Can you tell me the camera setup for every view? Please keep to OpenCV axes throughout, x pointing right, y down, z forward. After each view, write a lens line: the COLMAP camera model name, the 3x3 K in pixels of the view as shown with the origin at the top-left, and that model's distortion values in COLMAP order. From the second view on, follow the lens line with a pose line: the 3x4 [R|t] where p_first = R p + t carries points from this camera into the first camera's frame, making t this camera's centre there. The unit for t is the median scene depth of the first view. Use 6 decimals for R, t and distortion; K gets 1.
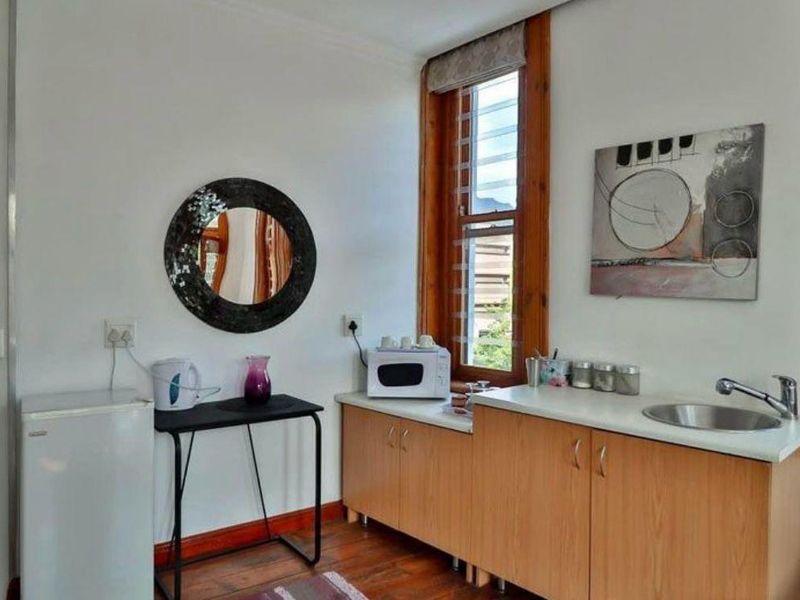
lens RADIAL K [[601.9, 0, 400.0], [0, 601.9, 300.0], [0, 0, 1]] dist [0.059402, -0.088124]
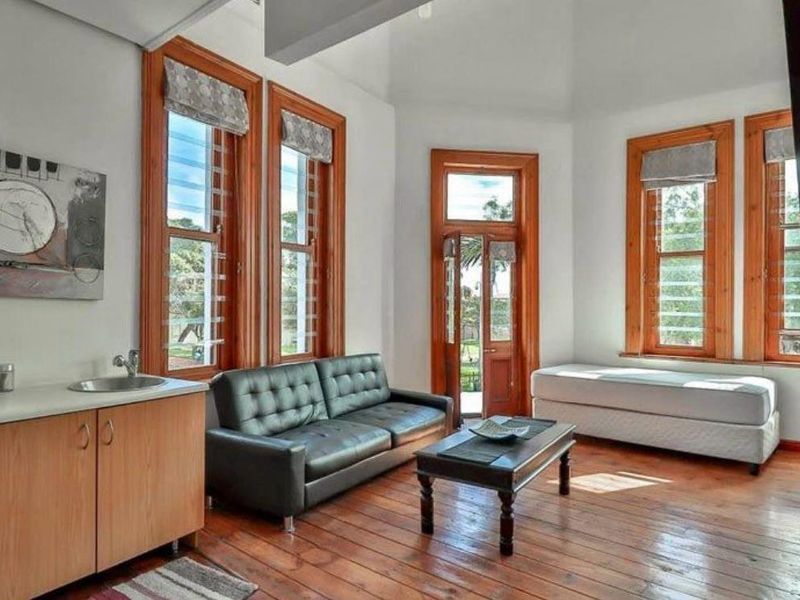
lens RADIAL K [[601.9, 0, 400.0], [0, 601.9, 300.0], [0, 0, 1]] dist [0.059402, -0.088124]
pose [[-0.330656, 0.004273, 0.943742, -0.893852], [0.015825, 0.999874, 0.001017, 0.009663], [-0.943619, 0.015271, -0.330682, 0.763334]]
